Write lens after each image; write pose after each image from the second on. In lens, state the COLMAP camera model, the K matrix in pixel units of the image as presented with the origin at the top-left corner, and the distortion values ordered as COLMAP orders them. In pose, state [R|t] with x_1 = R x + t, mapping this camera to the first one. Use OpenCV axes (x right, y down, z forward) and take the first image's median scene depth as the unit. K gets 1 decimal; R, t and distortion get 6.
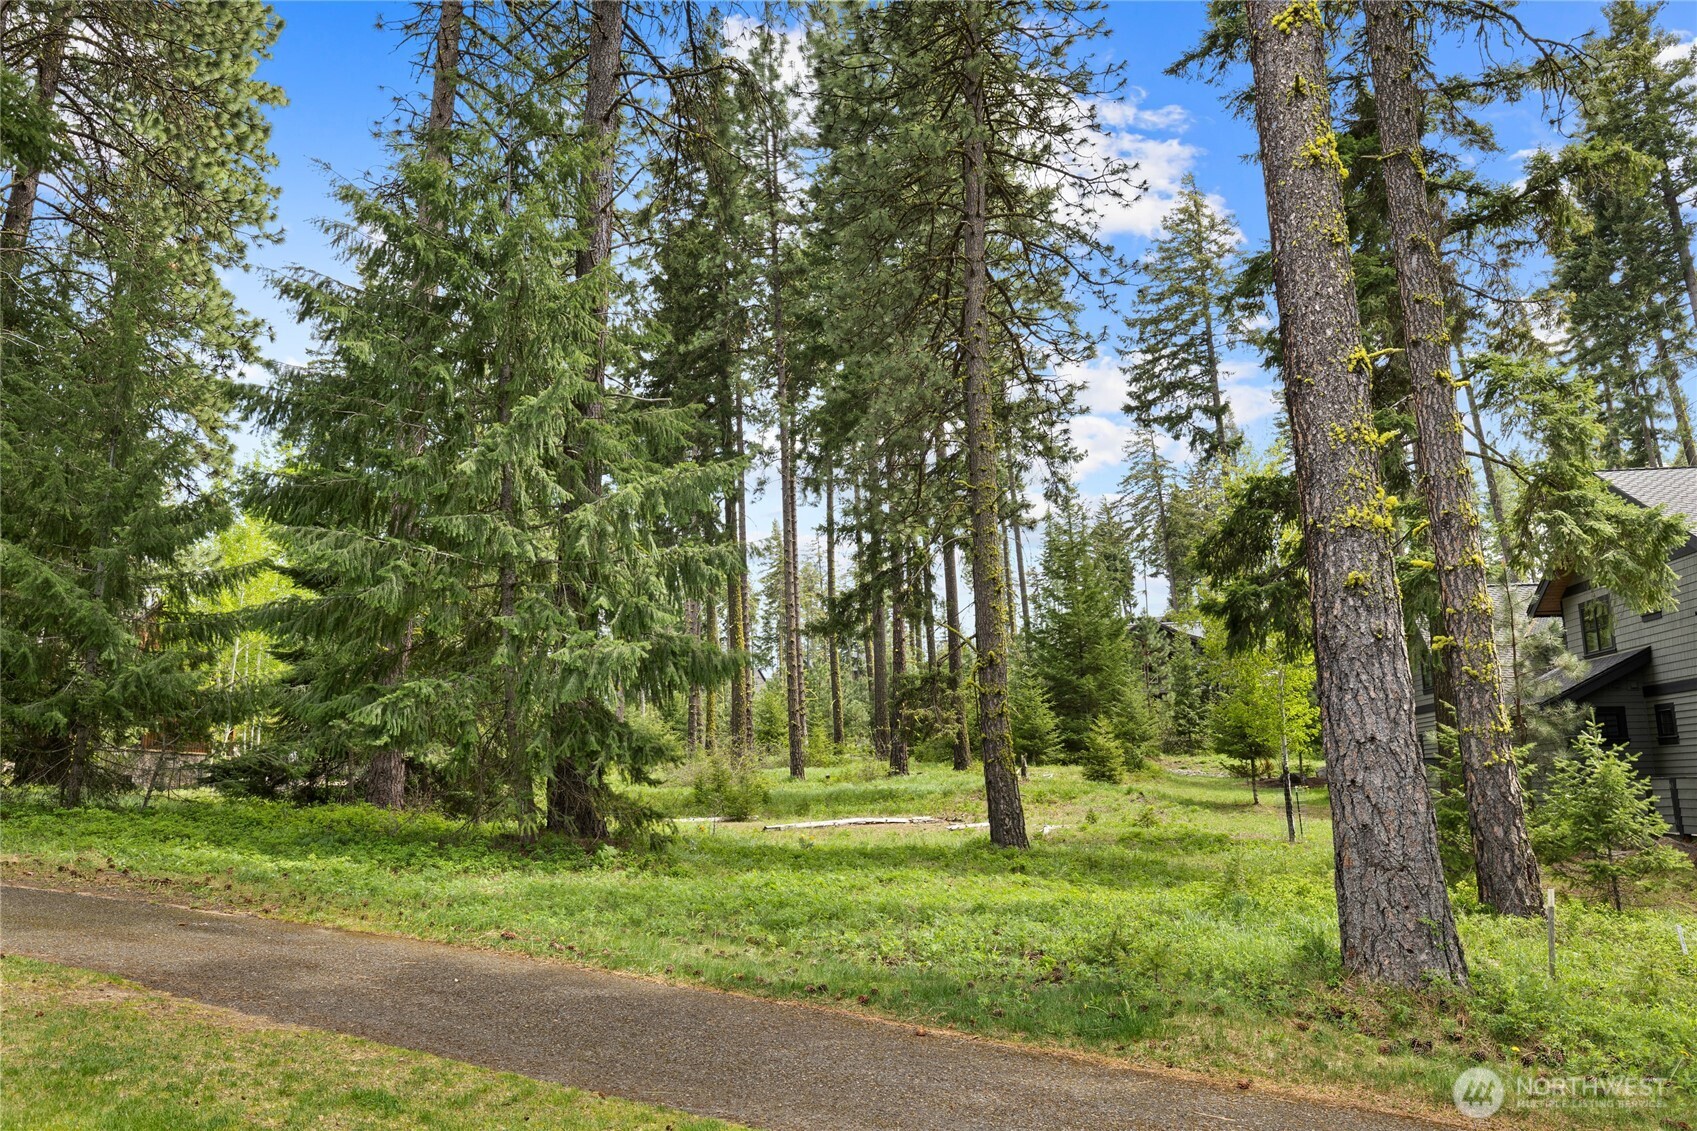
lens RADIAL K [[1278.8, 0, 857.6], [0, 1278.8, 558.7], [0, 0, 1]] dist [-0.095172, -0.001024]
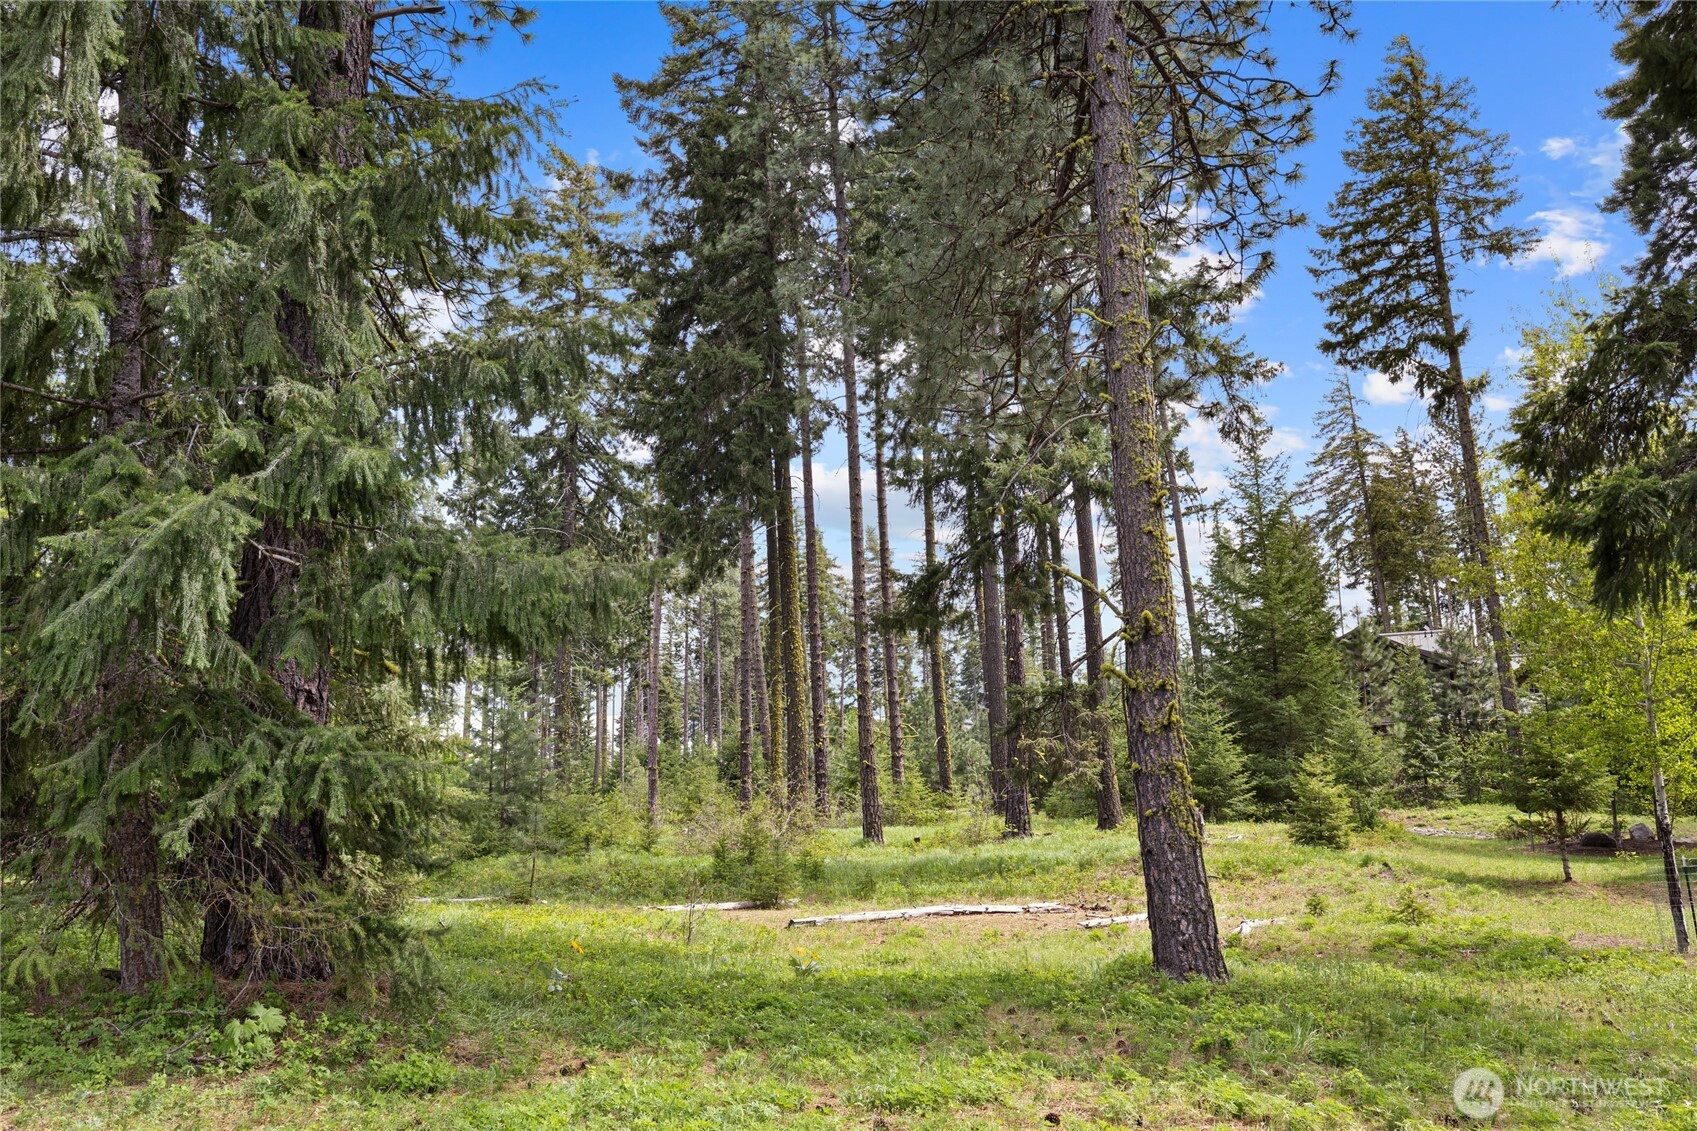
lens RADIAL K [[1470.4, 0, 839.3], [0, 1470.4, 569.8], [0, 0, 1]] dist [-0.053289, -0.002551]
pose [[0.994515, -0.020237, -0.102614, 0.018688], [0.019103, 0.999745, -0.012022, 0.028812], [0.102831, 0.009996, 0.994649, 0.174372]]
